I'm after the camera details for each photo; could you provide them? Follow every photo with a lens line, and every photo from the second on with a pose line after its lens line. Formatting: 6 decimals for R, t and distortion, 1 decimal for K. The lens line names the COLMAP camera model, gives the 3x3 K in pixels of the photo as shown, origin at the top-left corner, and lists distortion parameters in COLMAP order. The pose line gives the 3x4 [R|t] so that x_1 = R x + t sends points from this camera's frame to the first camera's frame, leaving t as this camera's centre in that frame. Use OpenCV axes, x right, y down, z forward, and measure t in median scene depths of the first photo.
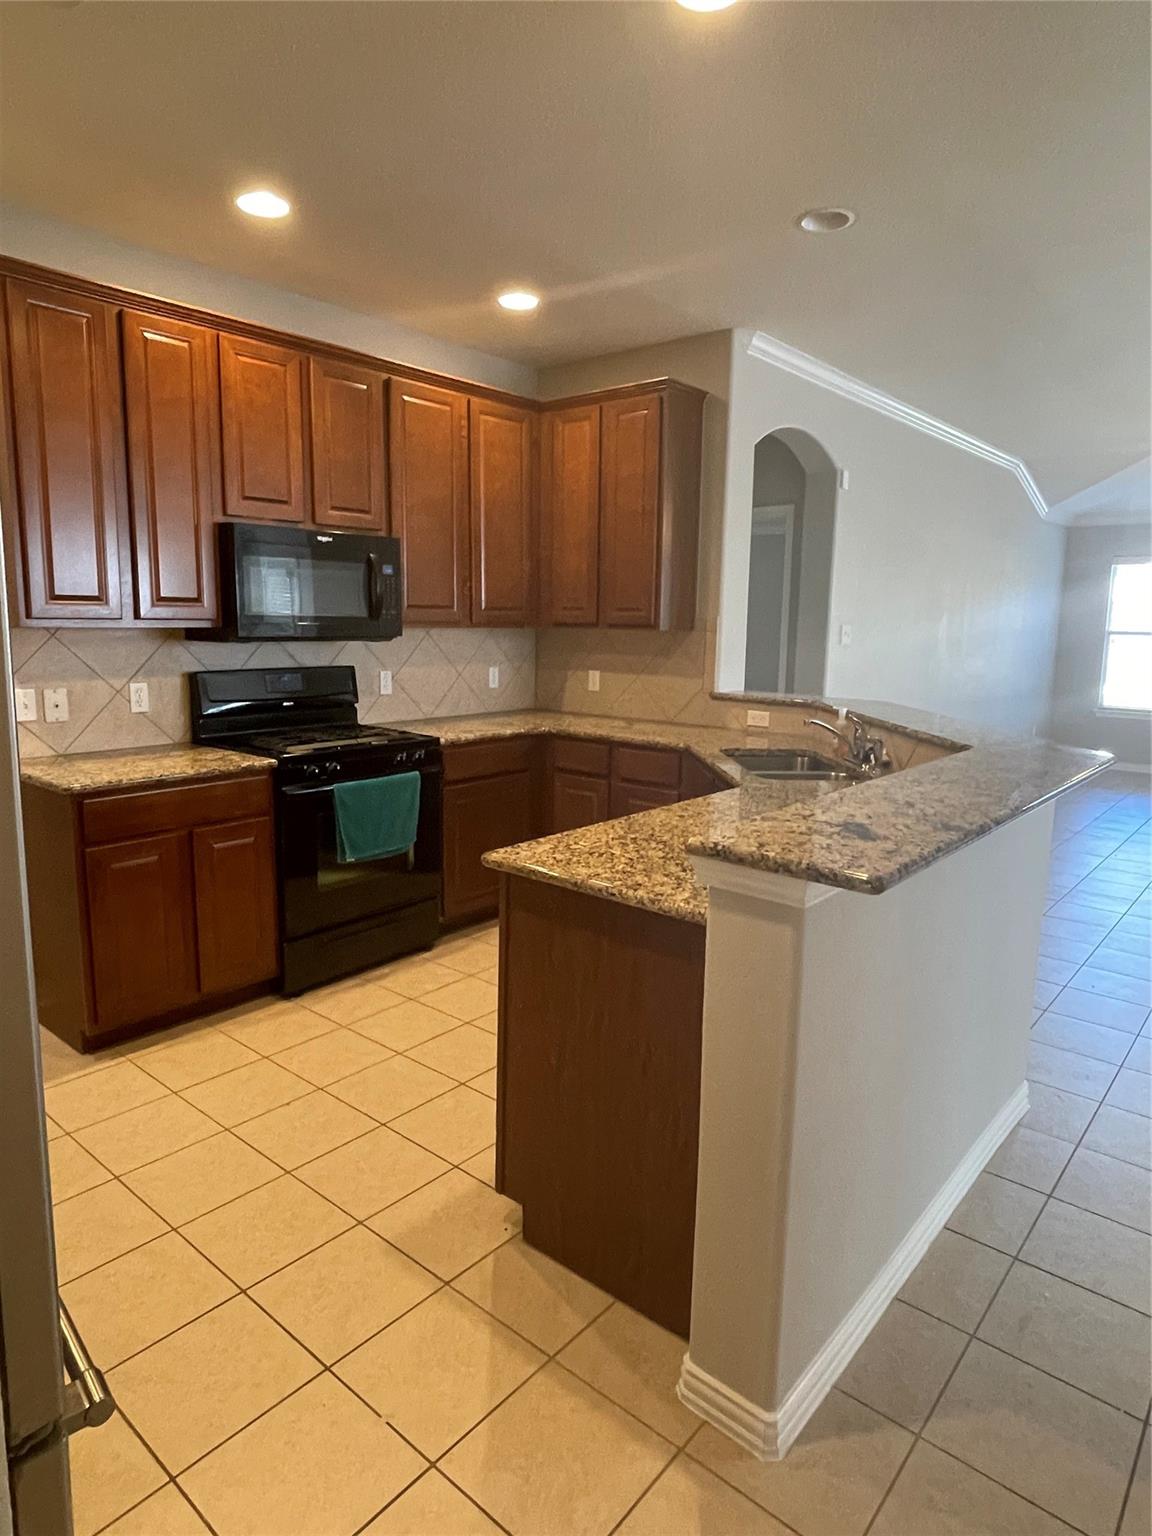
lens RADIAL K [[927.1, 0, 579.8], [0, 927.1, 756.0], [0, 0, 1]] dist [0.011775, 0.001477]
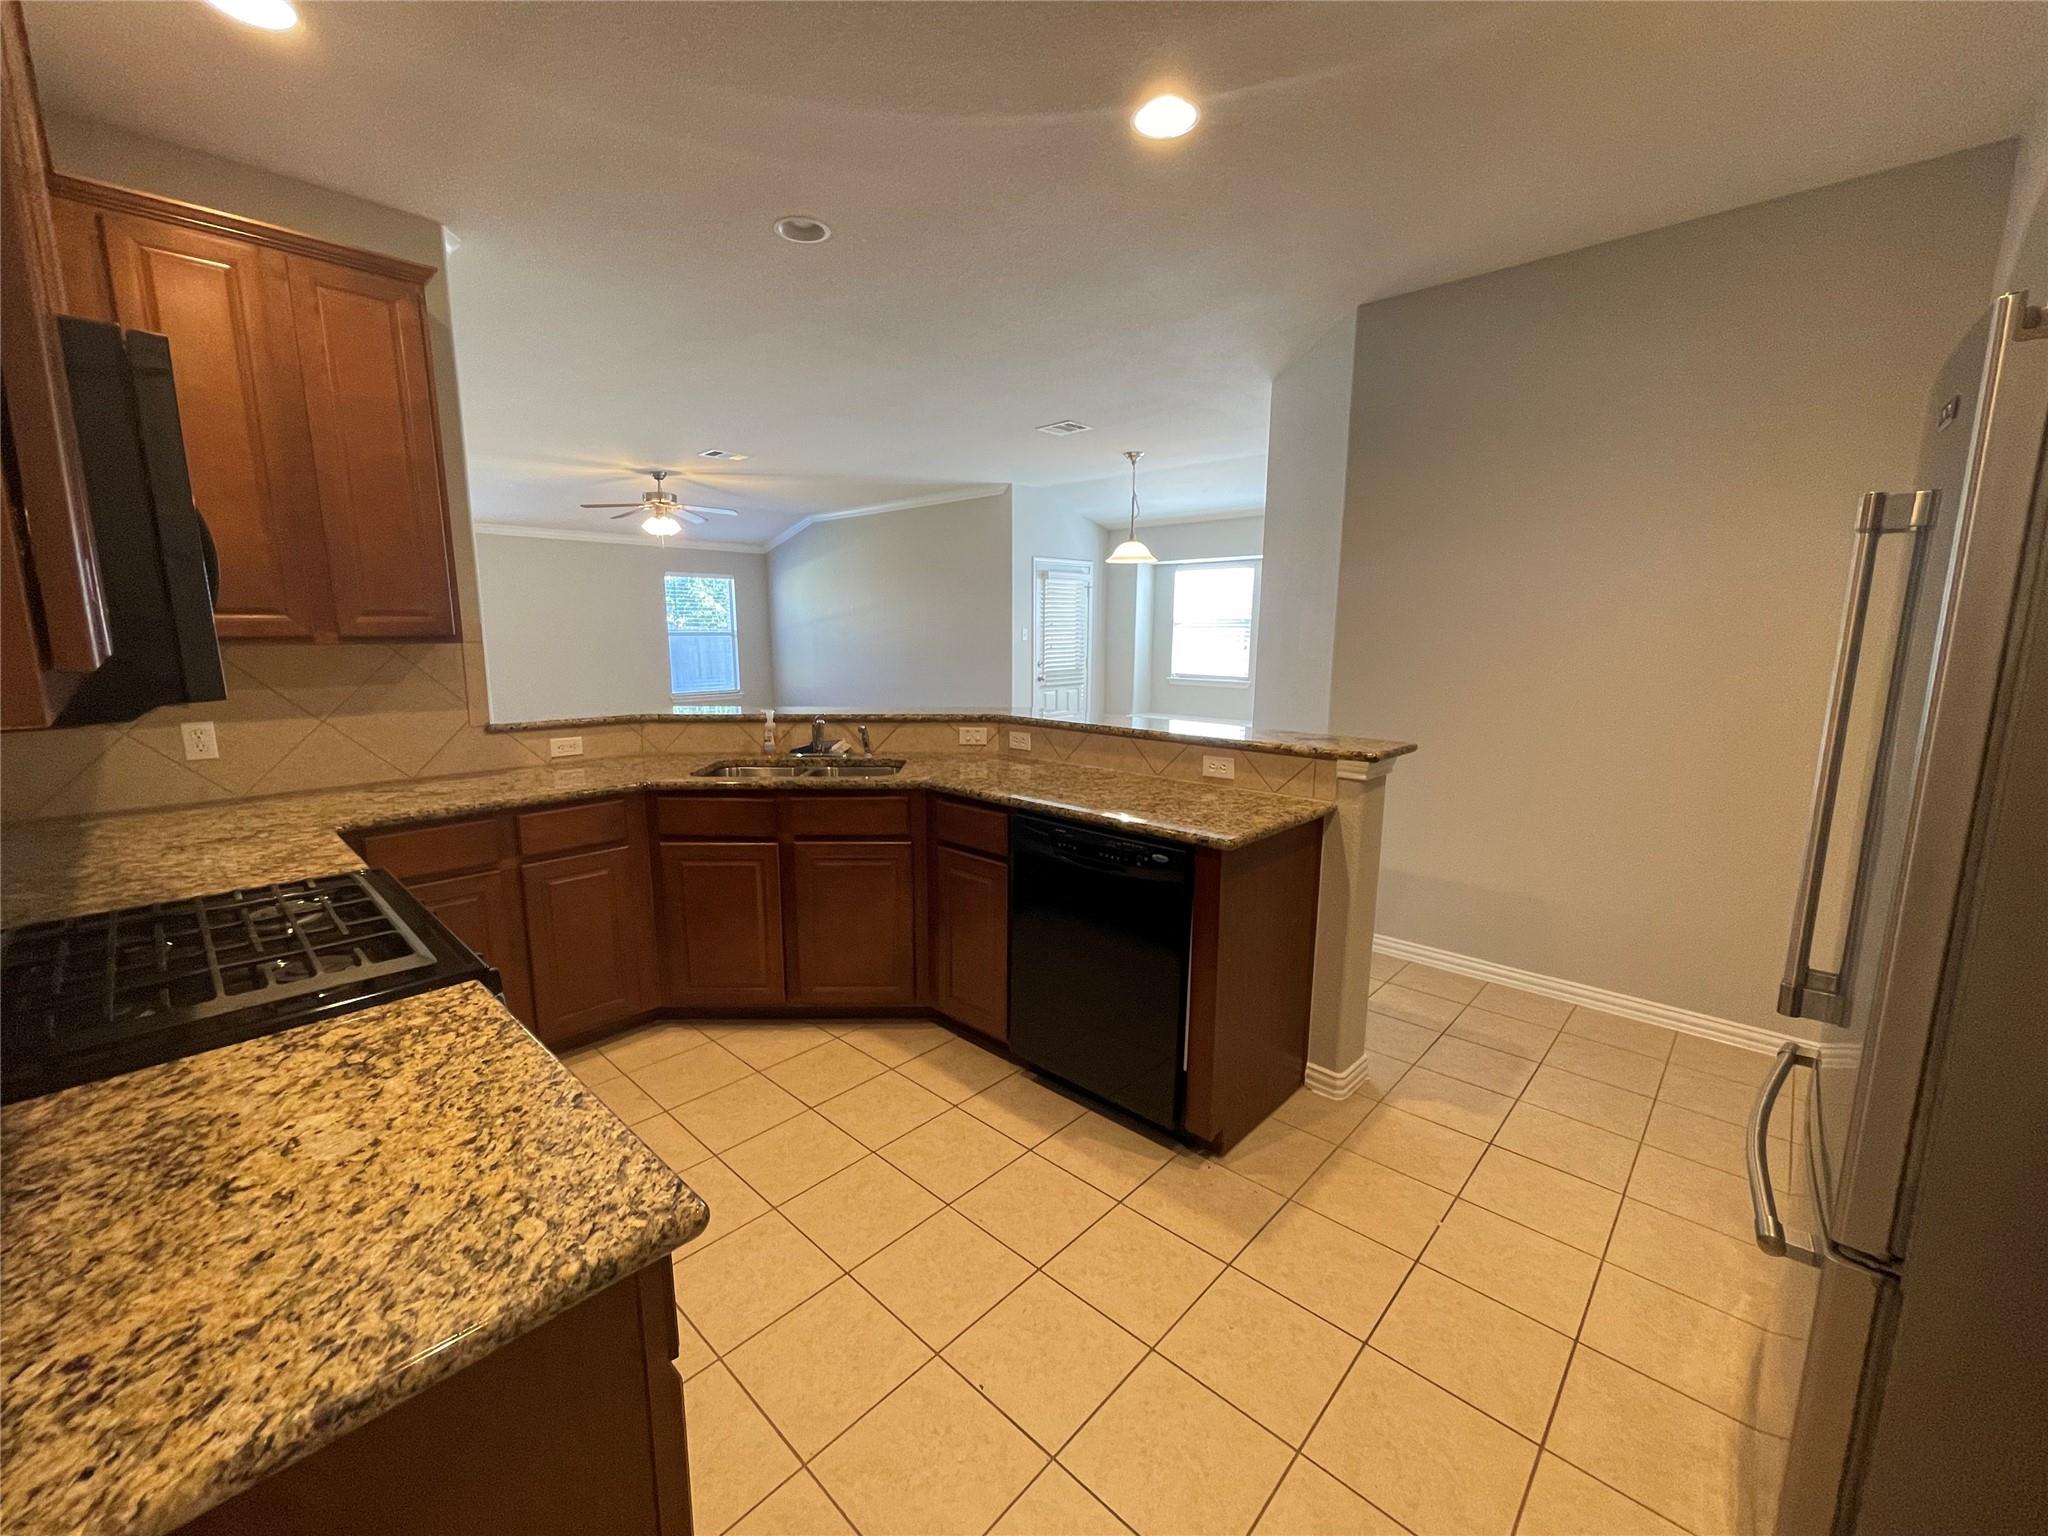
lens RADIAL K [[832.0, 0, 1014.4], [0, 832.0, 757.9], [0, 0, 1]] dist [-0.006504, 0.002650]
pose [[0.059759, -0.173470, 0.983024, -0.674532], [0.158751, 0.973902, 0.162210, -0.114968], [-0.985509, 0.146362, 0.085738, 0.734807]]
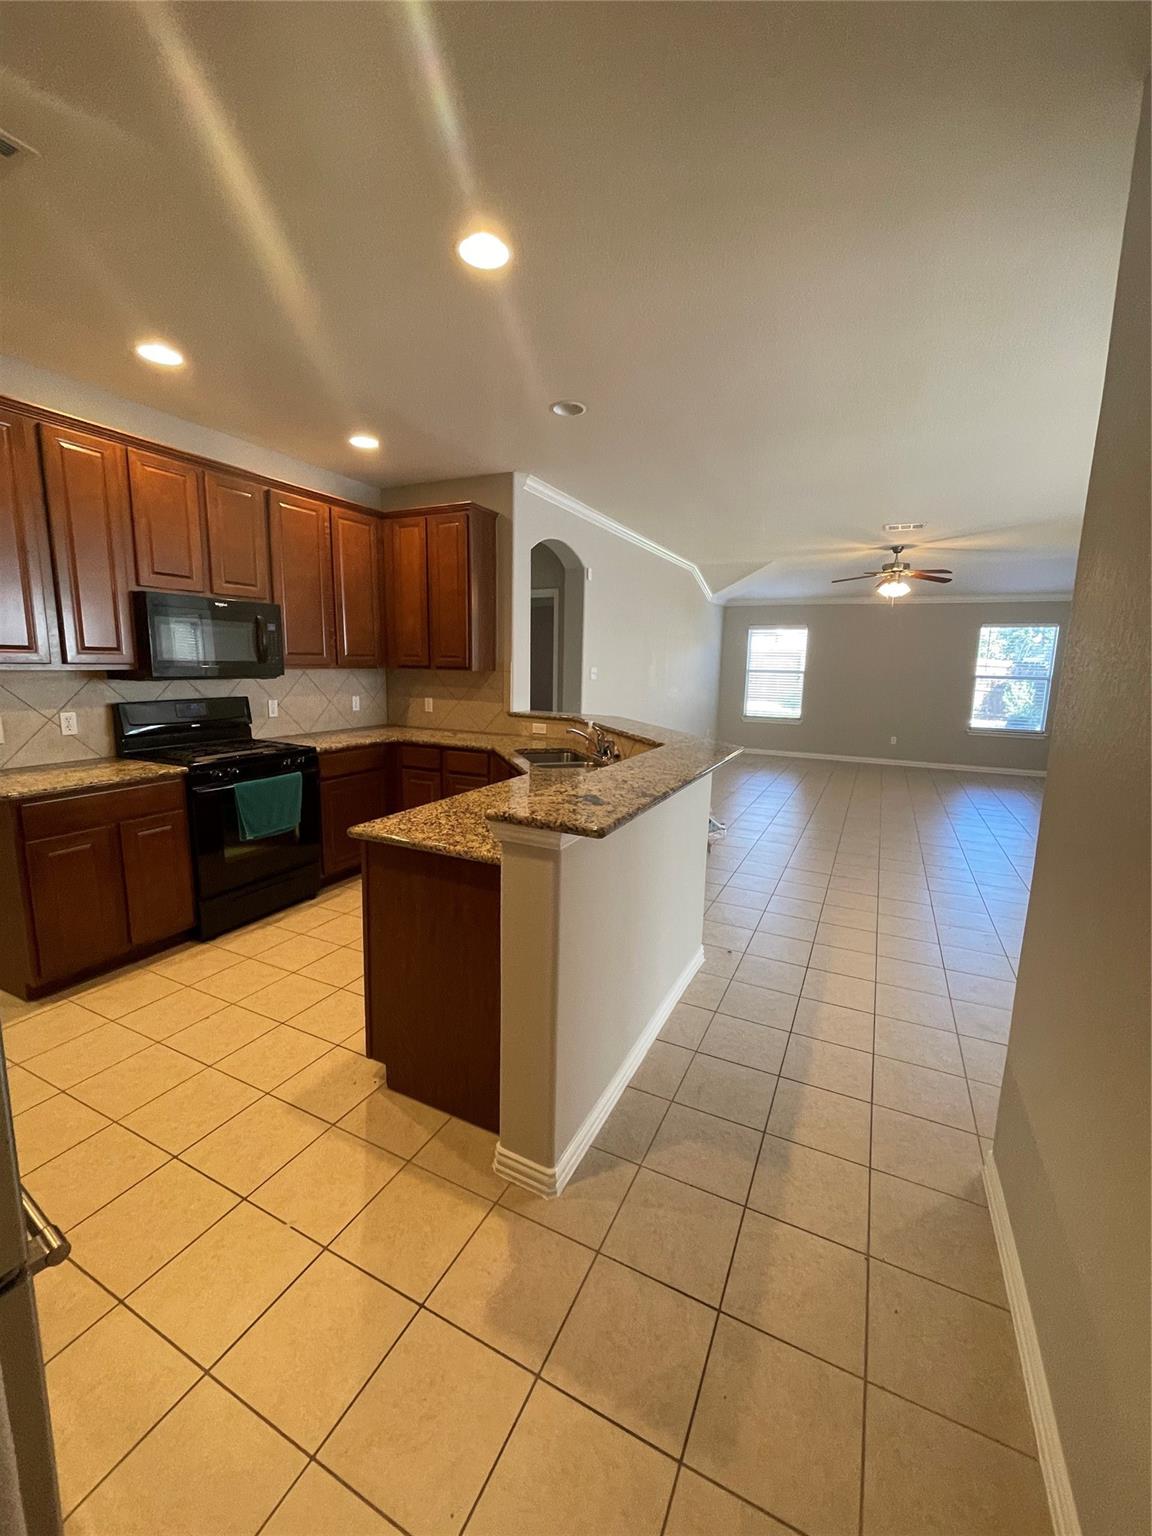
lens RADIAL K [[624.0, 0, 575.0], [0, 624.0, 762.7], [0, 0, 1]] dist [-0.006504, 0.002650]
pose [[0.971744, -0.035324, 0.233378, 0.010751], [0.031964, 0.999324, 0.018163, -0.001498], [-0.233862, -0.010190, 0.972216, -0.015386]]
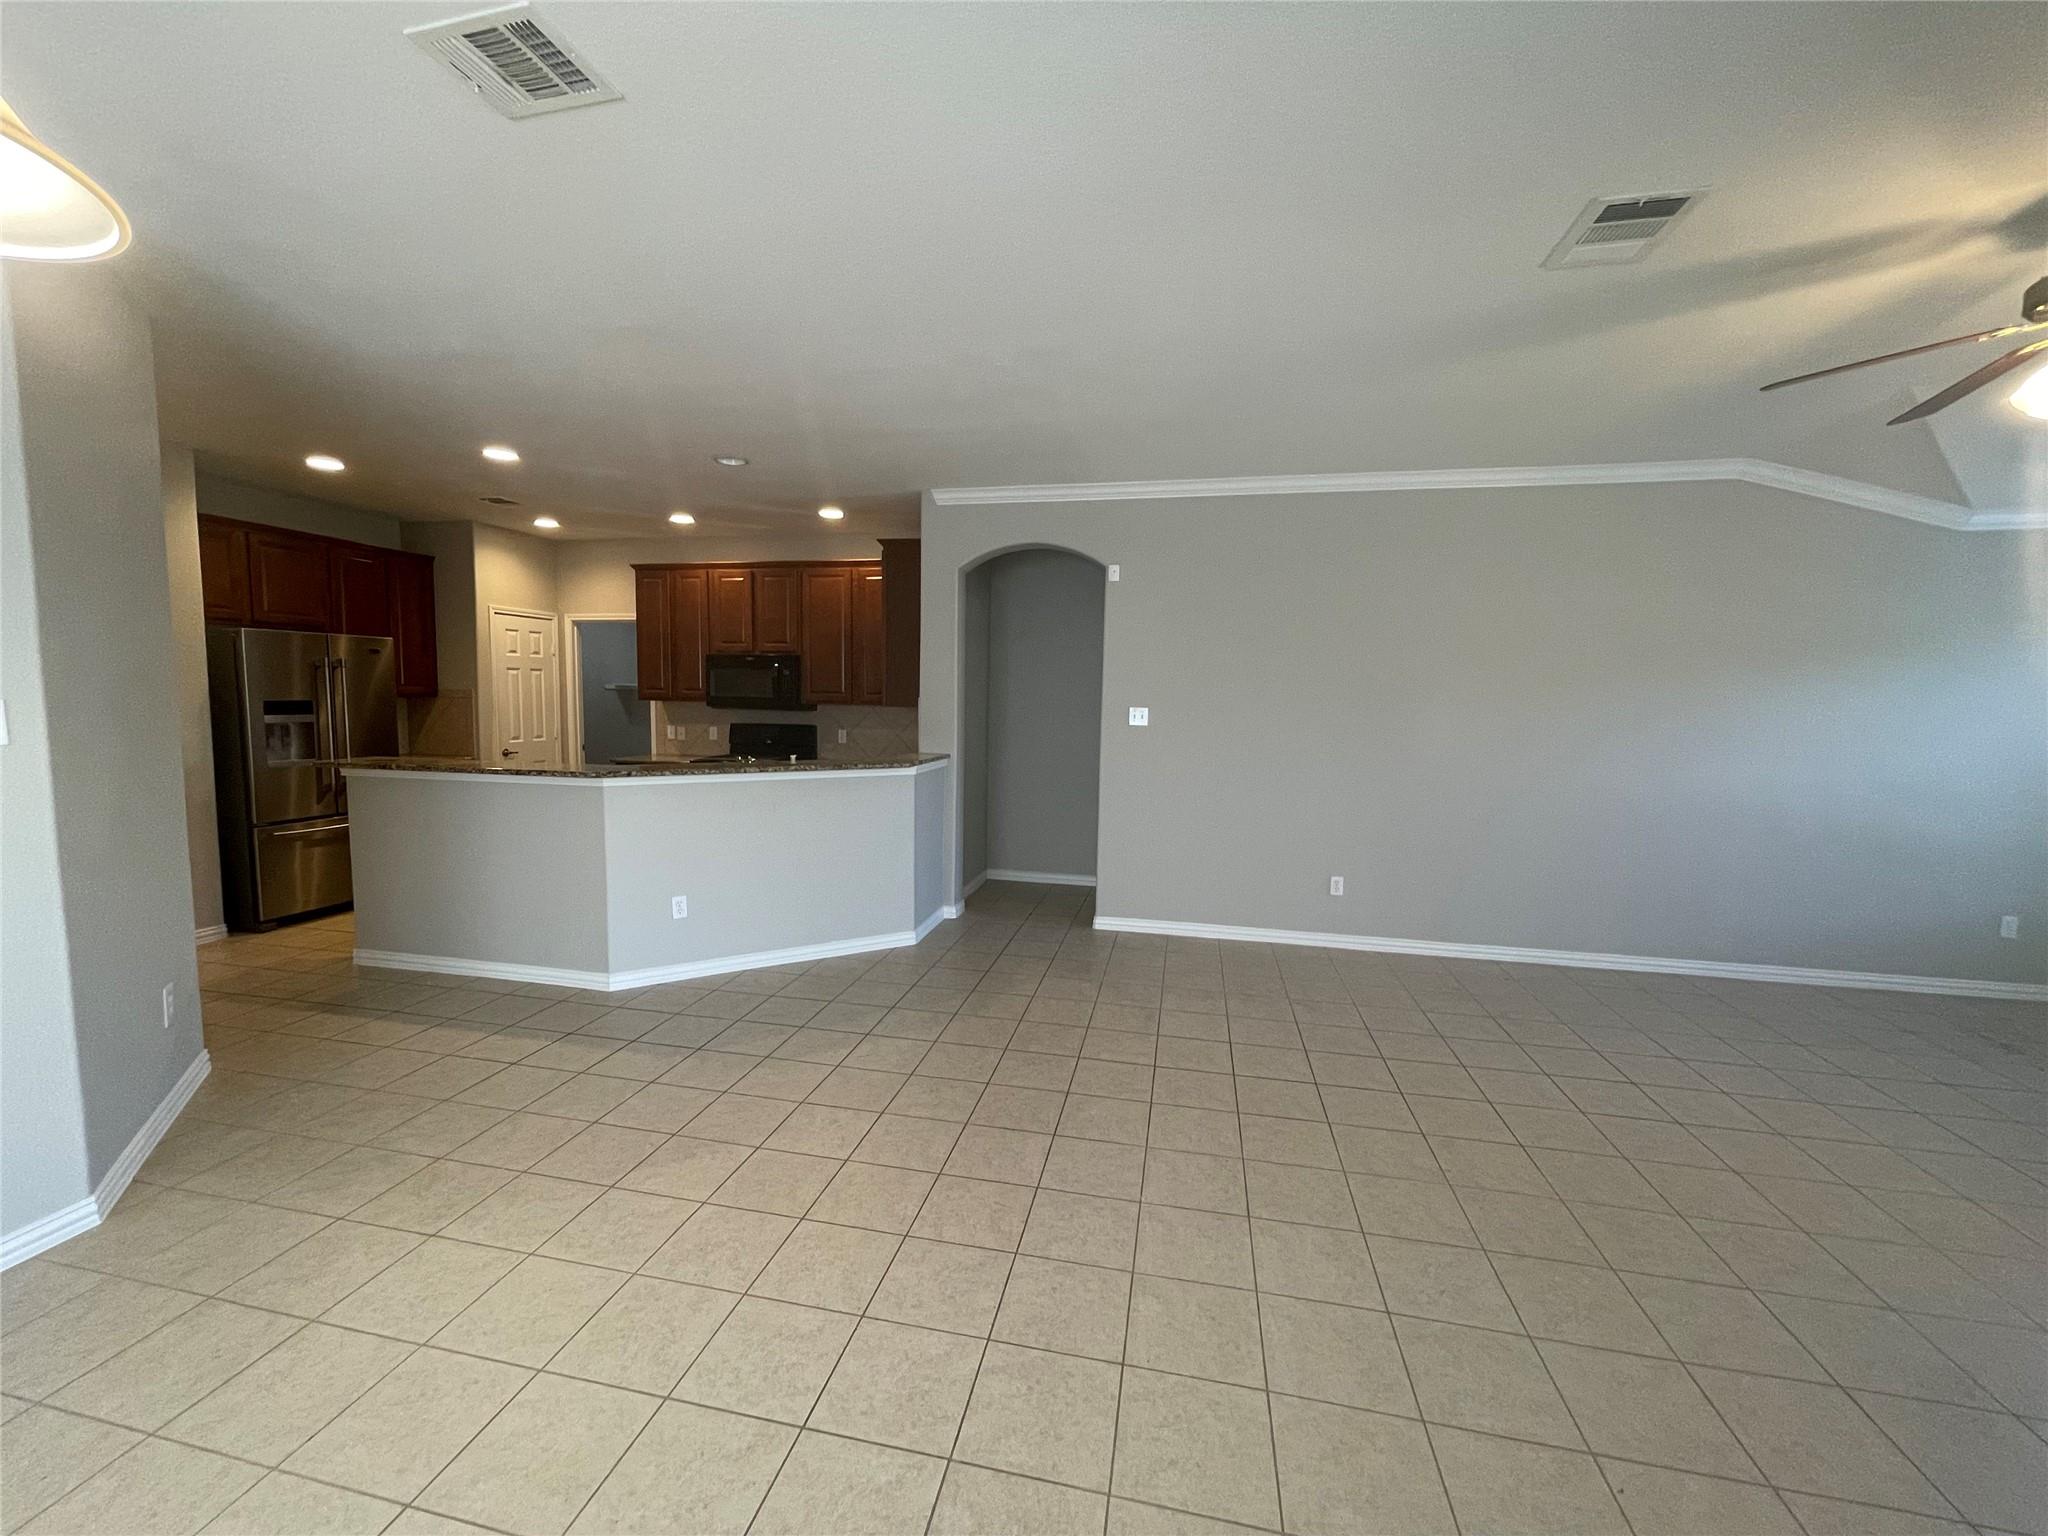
lens RADIAL K [[832.0, 0, 1013.1], [0, 832.0, 782.1], [0, 0, 1]] dist [-0.006504, 0.002650]
pose [[0.457235, 0.084117, -0.885359, 1.754544], [-0.143362, 0.989469, 0.019971, -0.097251], [0.877715, 0.117796, 0.464479, 0.774485]]
